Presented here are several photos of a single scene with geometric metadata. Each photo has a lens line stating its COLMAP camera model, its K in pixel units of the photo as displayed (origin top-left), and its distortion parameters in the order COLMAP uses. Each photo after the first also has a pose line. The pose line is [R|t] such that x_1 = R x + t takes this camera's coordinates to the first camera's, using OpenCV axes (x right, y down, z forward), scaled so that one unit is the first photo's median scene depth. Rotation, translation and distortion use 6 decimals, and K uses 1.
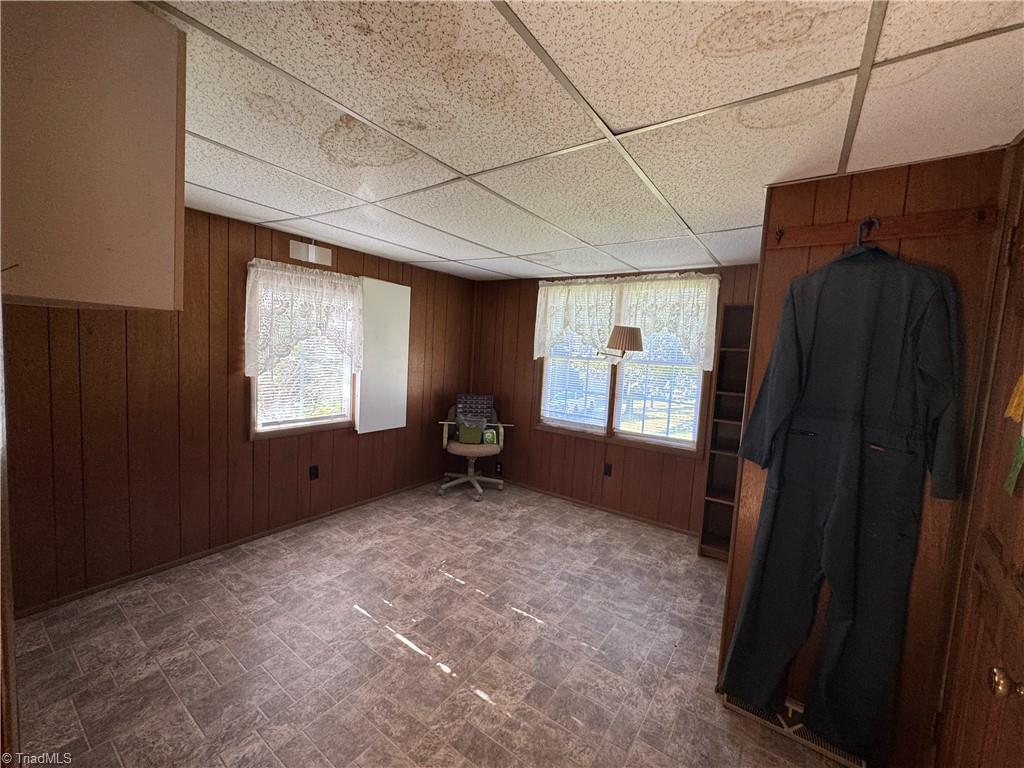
lens RADIAL K [[408.8, 0, 512.9], [0, 408.8, 382.1], [0, 0, 1]] dist [-0.003047, 0.000303]
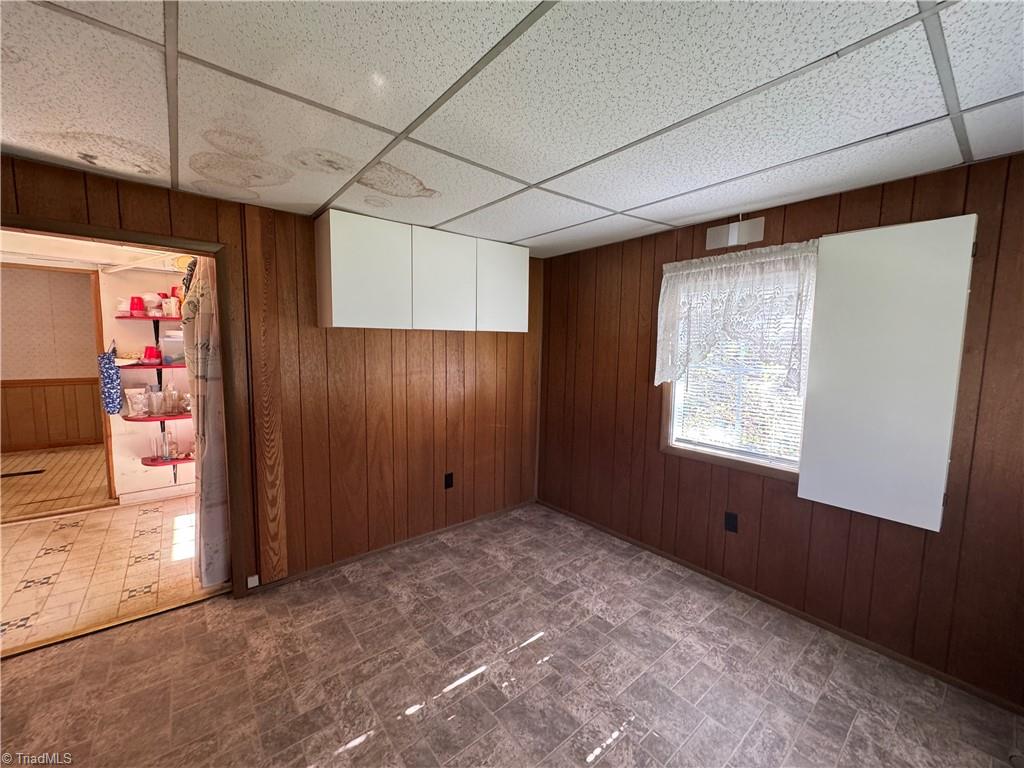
lens RADIAL K [[408.8, 0, 512.9], [0, 408.8, 382.1], [0, 0, 1]] dist [-0.003047, 0.000303]
pose [[-0.270682, 0.022825, -0.962398, 0.353360], [-0.112607, 0.992105, 0.055201, -0.032486], [0.956060, 0.123314, -0.265975, 0.808803]]
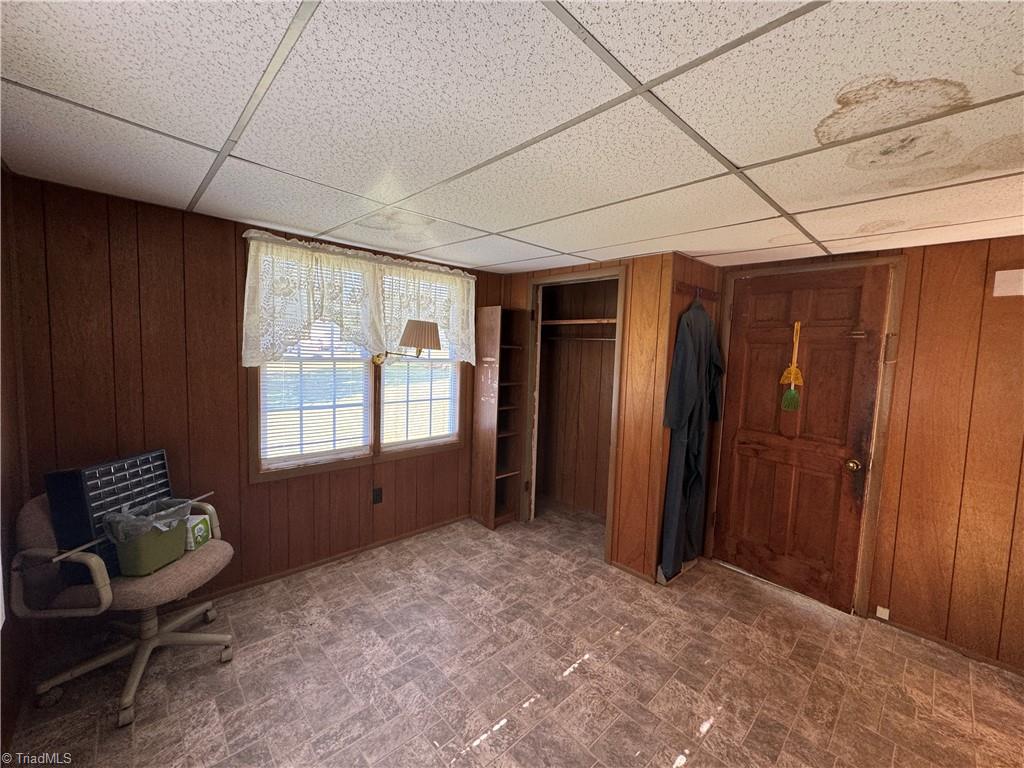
lens RADIAL K [[408.8, 0, 512.9], [0, 408.8, 382.1], [0, 0, 1]] dist [-0.003047, 0.000303]
pose [[0.208456, -0.125115, 0.969996, -0.567675], [0.055795, 0.991690, 0.115922, -0.105771], [-0.976439, 0.029956, 0.213705, 0.680859]]
